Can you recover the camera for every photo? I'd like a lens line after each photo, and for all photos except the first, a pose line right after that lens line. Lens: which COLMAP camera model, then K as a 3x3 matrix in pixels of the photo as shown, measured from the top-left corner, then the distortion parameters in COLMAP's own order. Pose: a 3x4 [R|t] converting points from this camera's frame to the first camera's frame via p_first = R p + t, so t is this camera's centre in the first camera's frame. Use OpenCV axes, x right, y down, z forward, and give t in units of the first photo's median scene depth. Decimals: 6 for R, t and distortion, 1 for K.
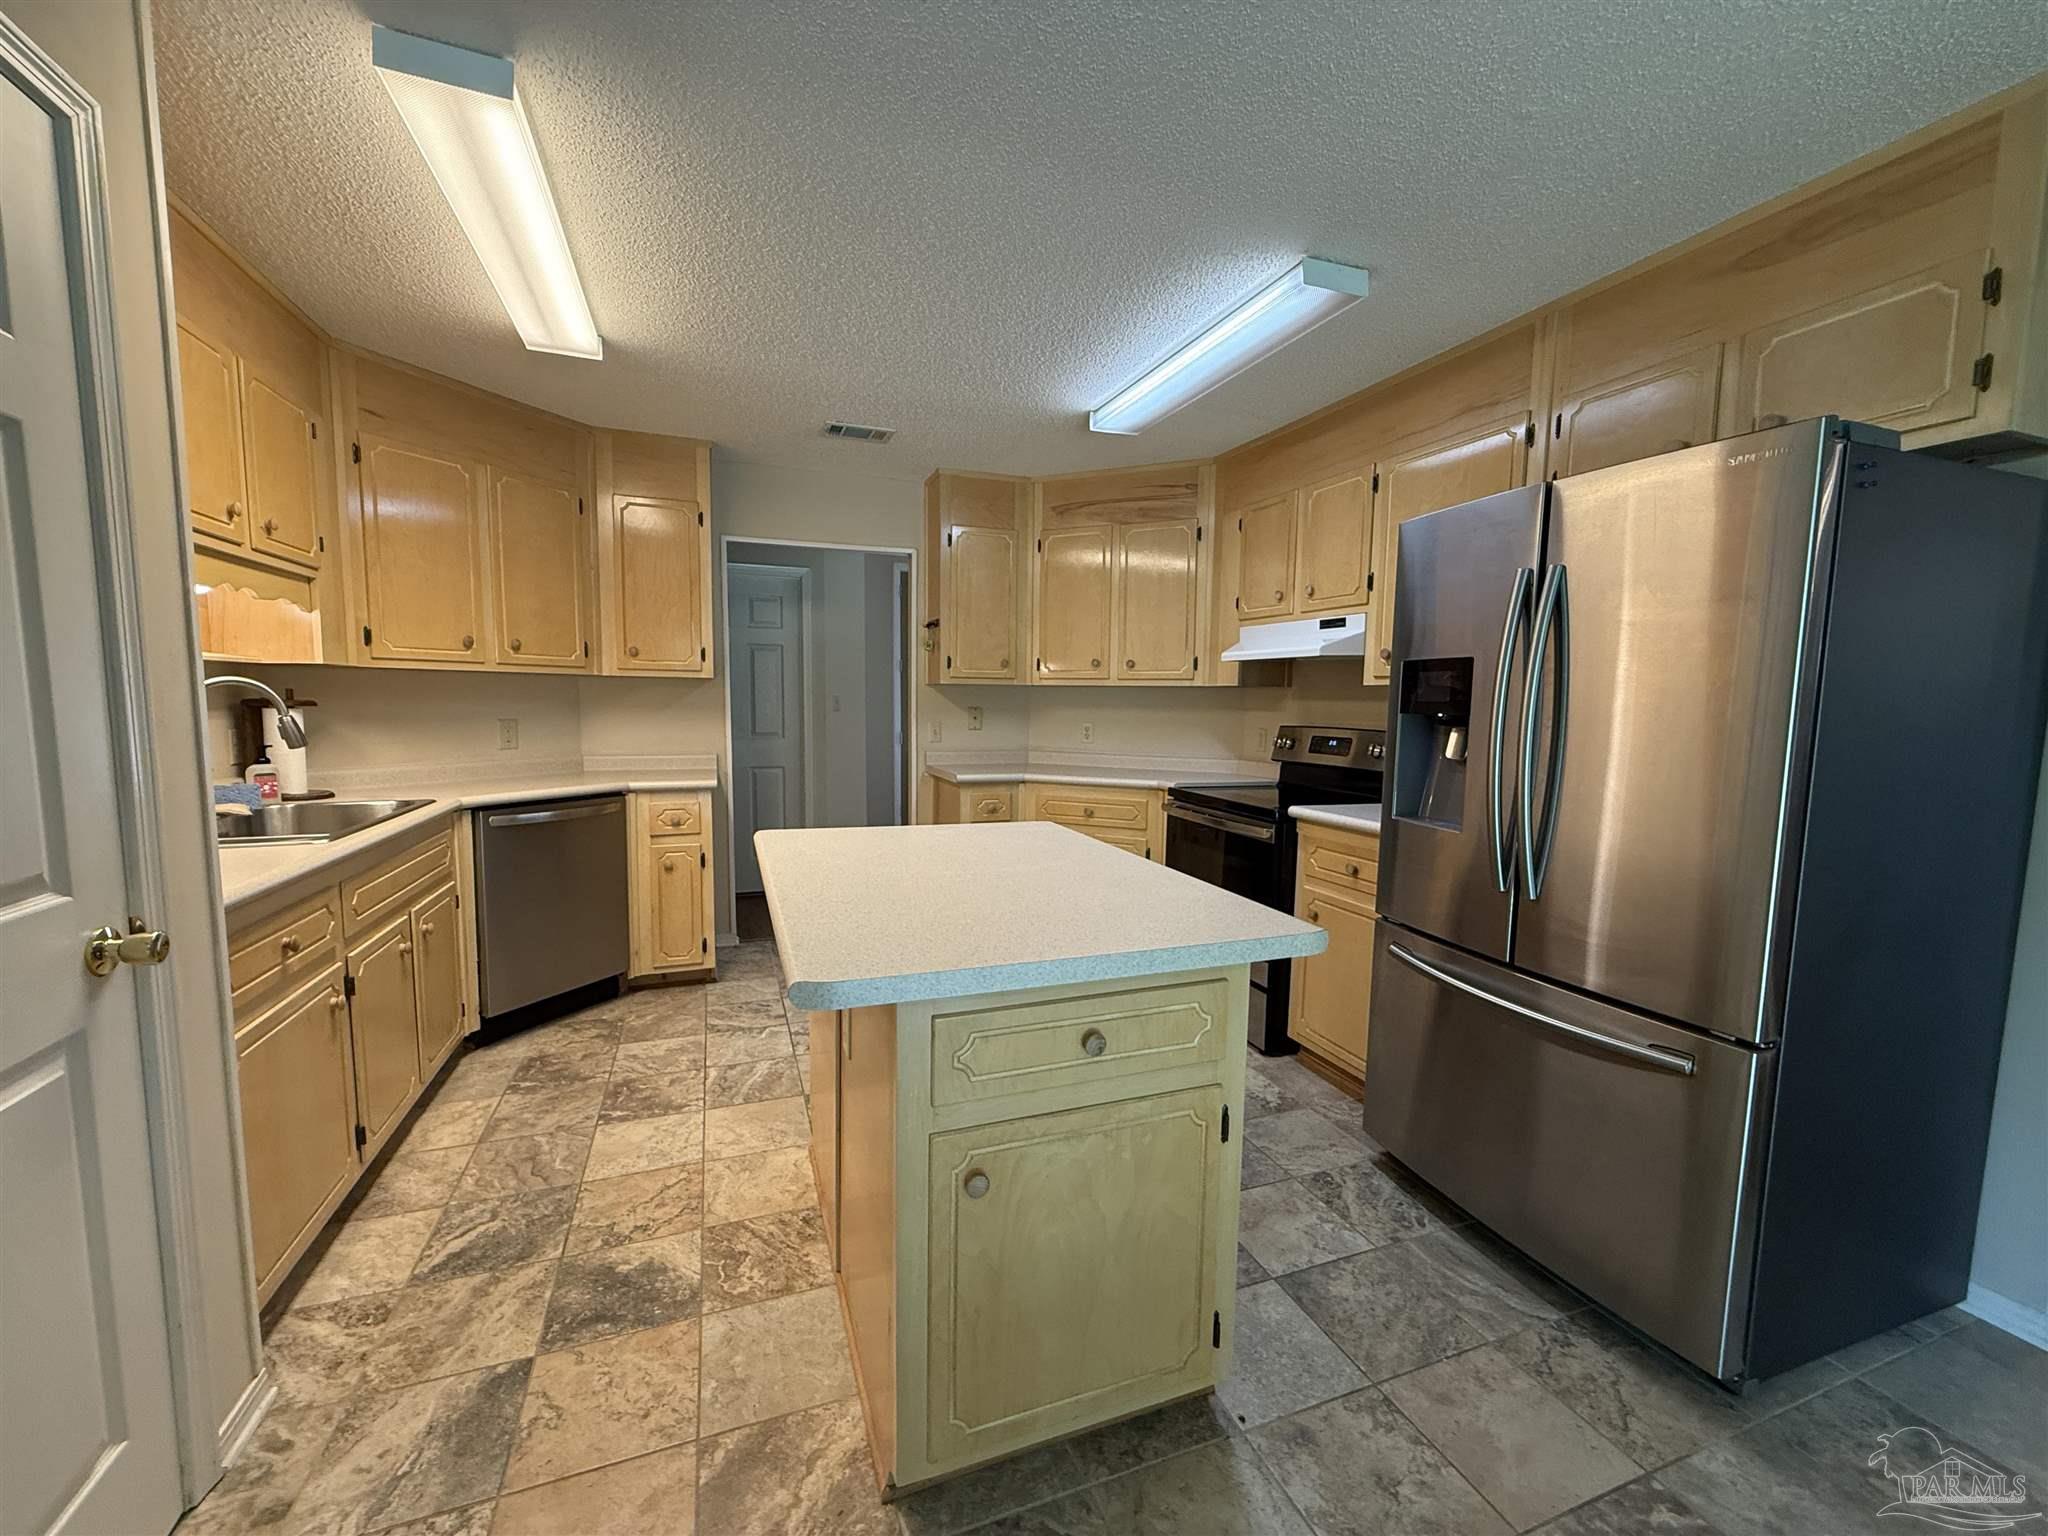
lens RADIAL K [[818.1, 0, 1021.1], [0, 818.1, 776.1], [0, 0, 1]] dist [-0.000589, 0.000292]
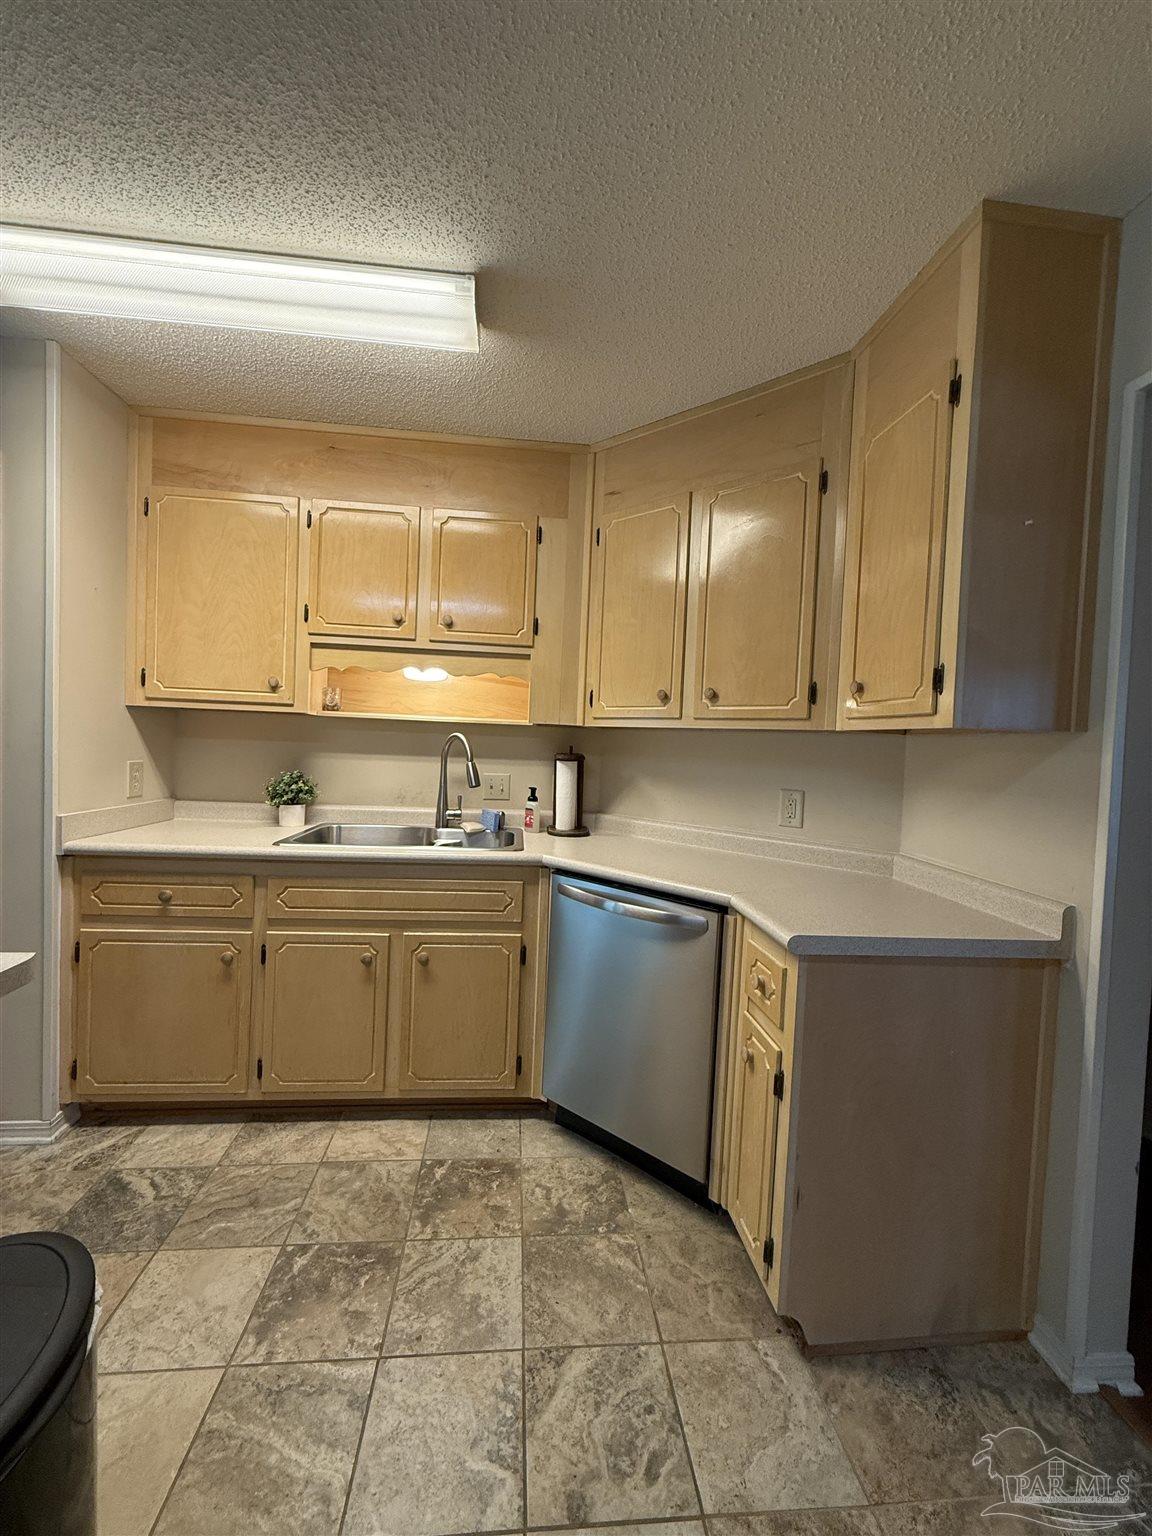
lens RADIAL K [[613.6, 0, 582.5], [0, 613.6, 765.7], [0, 0, 1]] dist [-0.000589, 0.000292]
pose [[-0.262466, 0.009537, -0.964894, 0.006803], [-0.134546, 0.989821, 0.046382, -0.119369], [0.955515, 0.141997, -0.258512, 1.229135]]
